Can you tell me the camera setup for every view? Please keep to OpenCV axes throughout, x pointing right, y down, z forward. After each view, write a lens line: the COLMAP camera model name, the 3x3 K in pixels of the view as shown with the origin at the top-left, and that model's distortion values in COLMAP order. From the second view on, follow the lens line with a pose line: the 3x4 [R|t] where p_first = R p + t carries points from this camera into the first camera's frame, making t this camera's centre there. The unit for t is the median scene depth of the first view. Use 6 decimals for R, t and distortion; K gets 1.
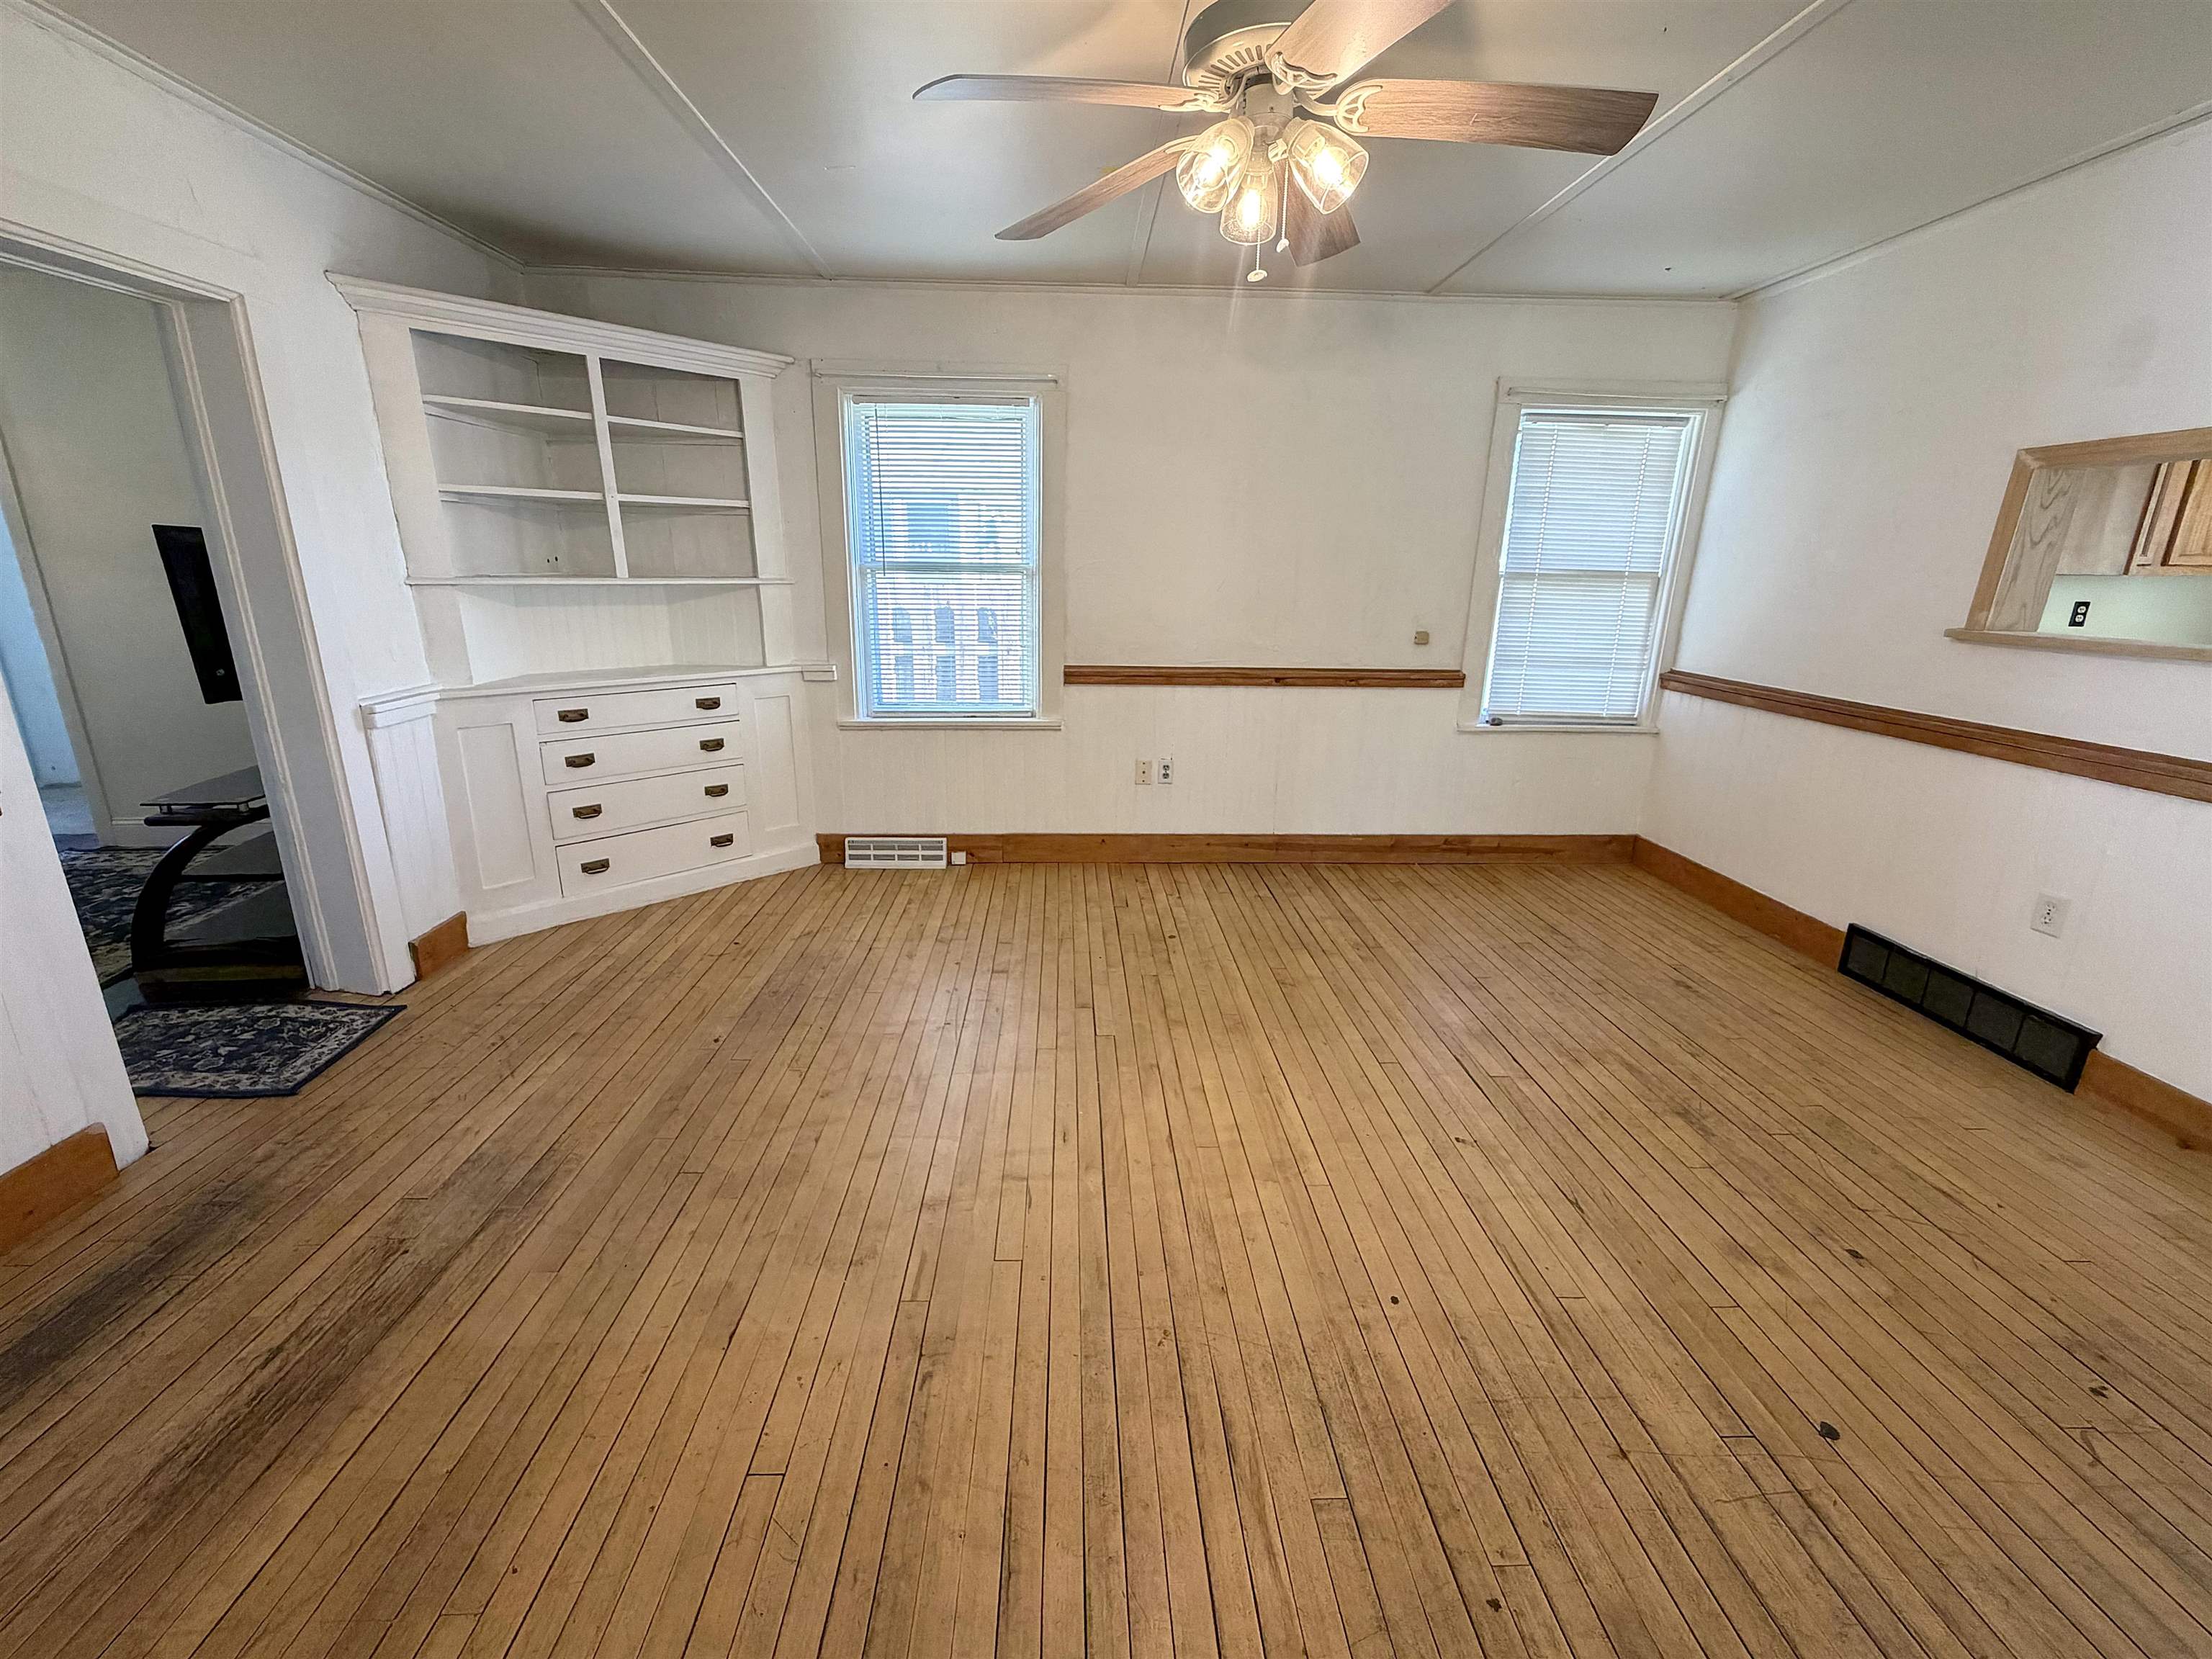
lens RADIAL K [[901.5, 0, 1106.0], [0, 901.5, 829.5], [0, 0, 1]] dist [-0.000368, -0.000510]
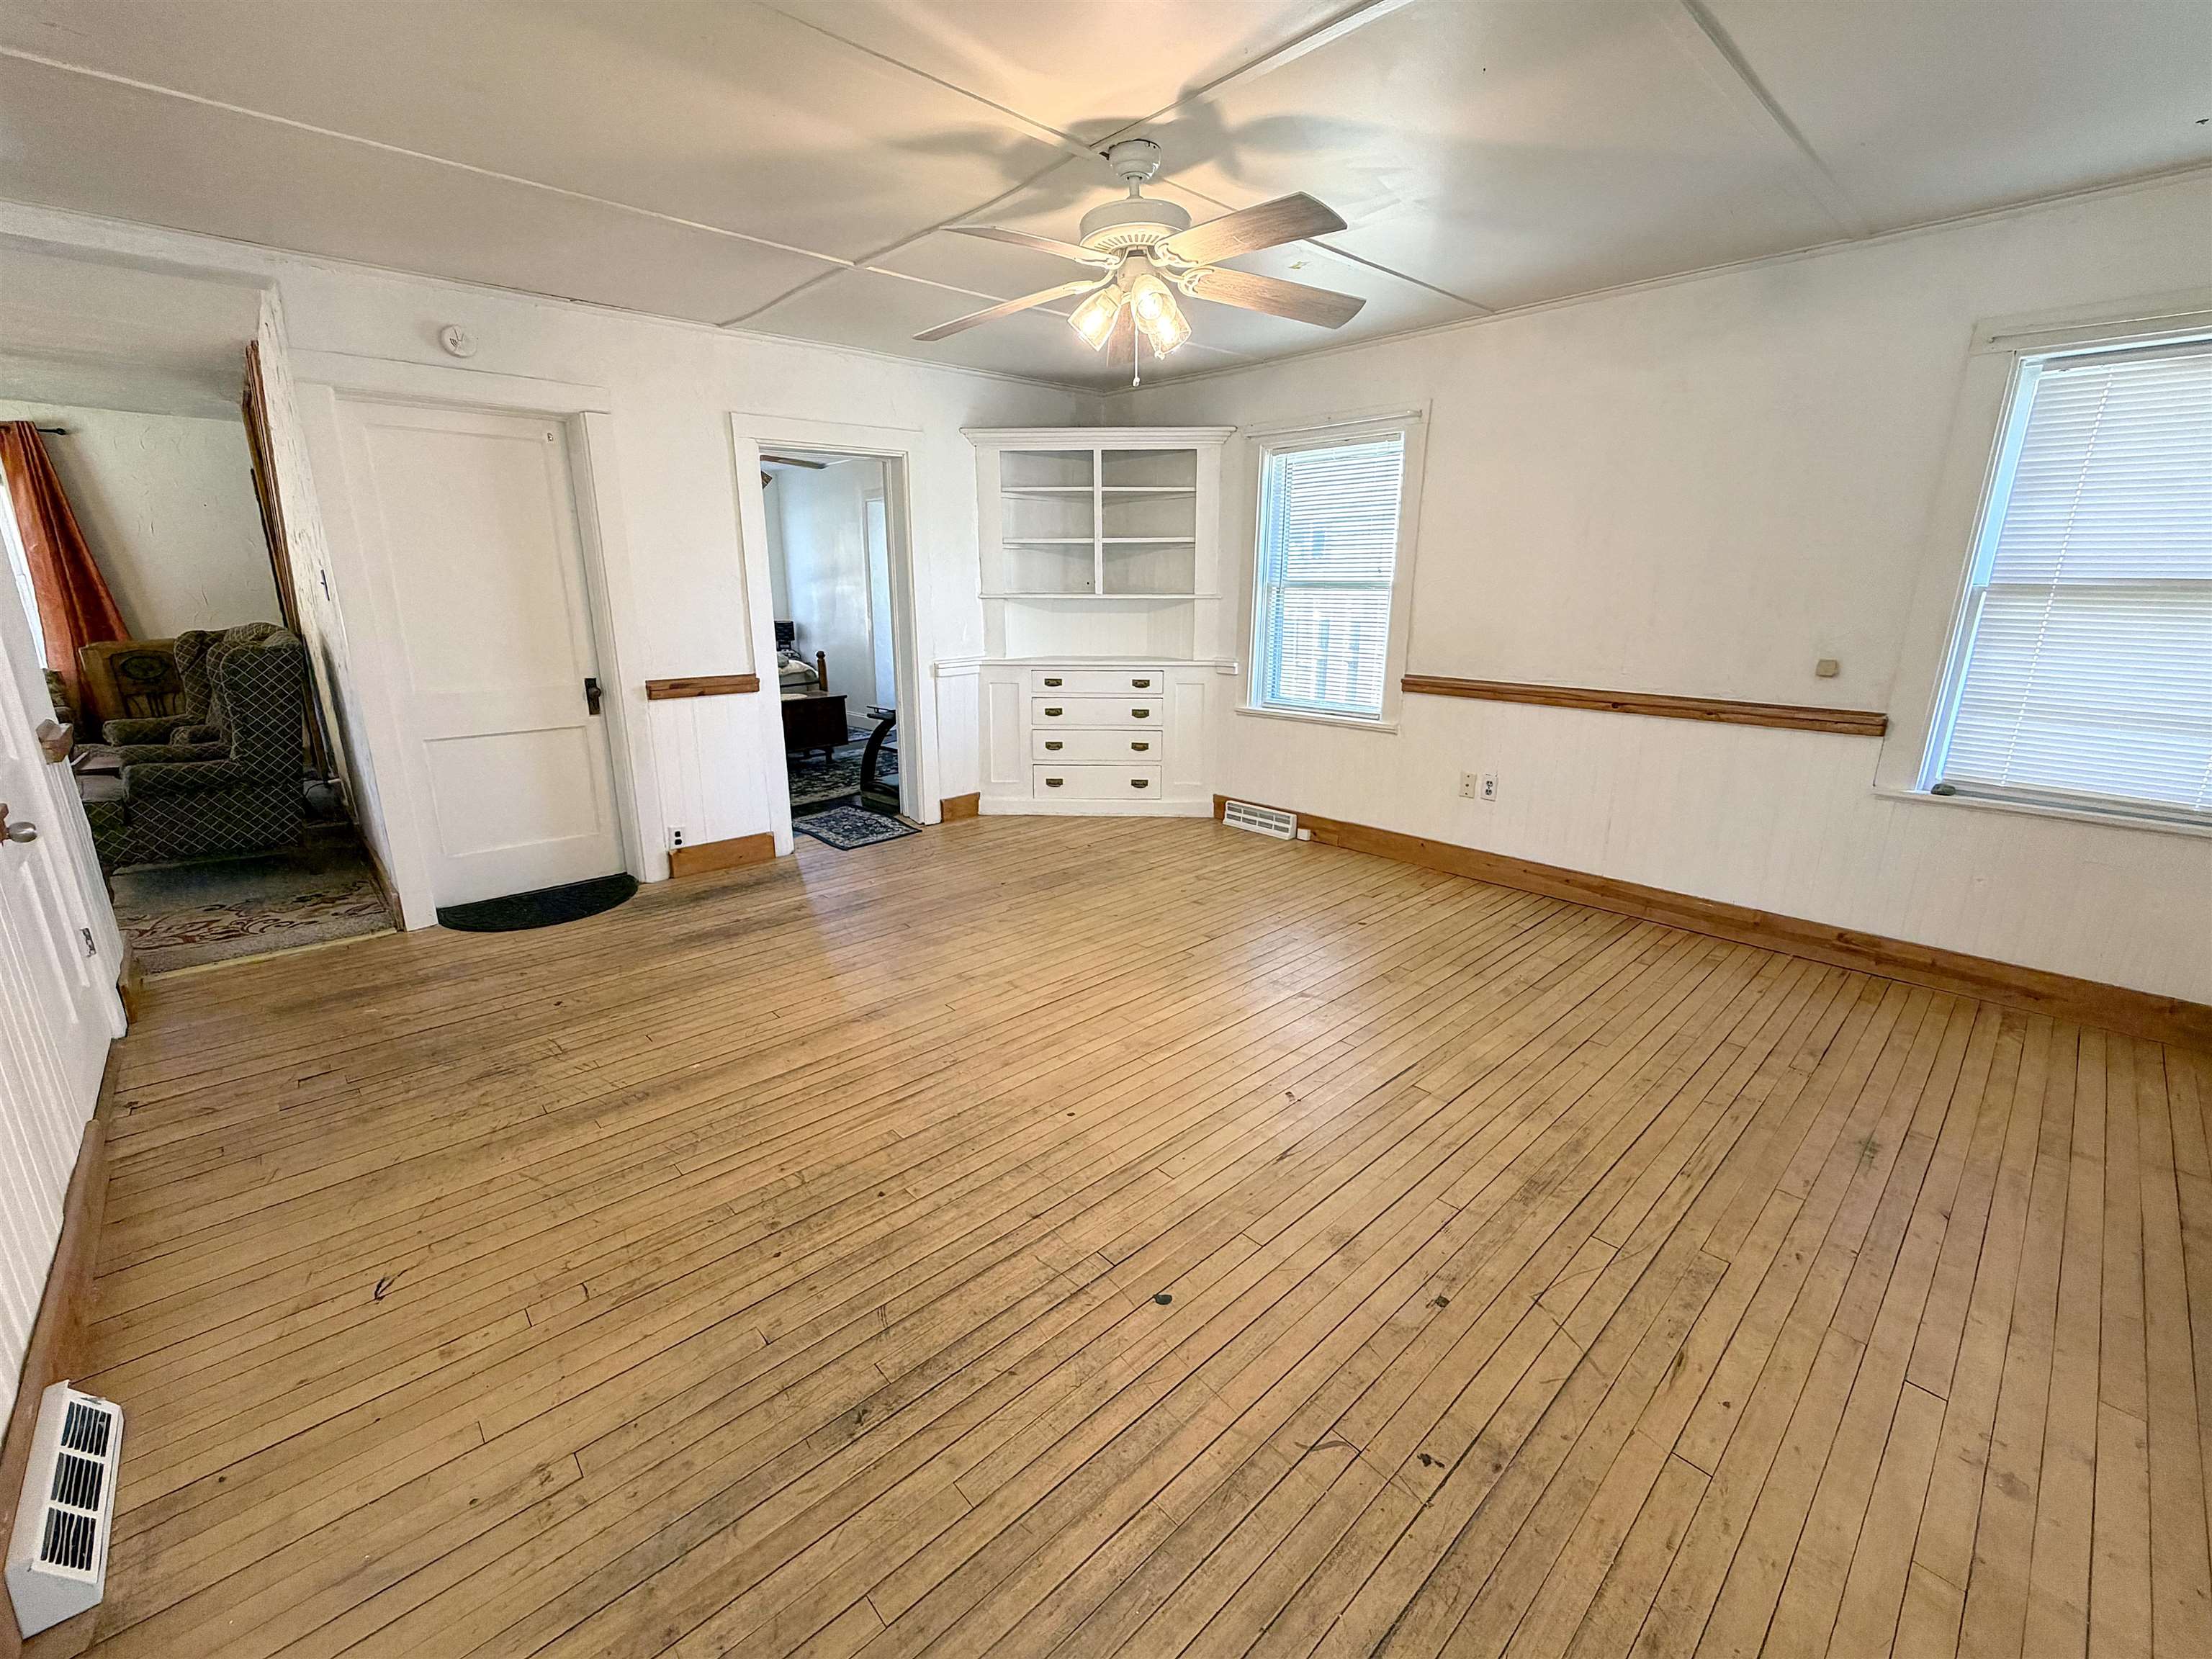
lens RADIAL K [[901.5, 0, 1106.0], [0, 901.5, 829.5], [0, 0, 1]] dist [-0.000368, -0.000510]
pose [[0.661979, 0.187204, -0.725768, 0.575931], [-0.201467, 0.977113, 0.068276, -0.002612], [0.721939, 0.101021, 0.684543, 0.024720]]
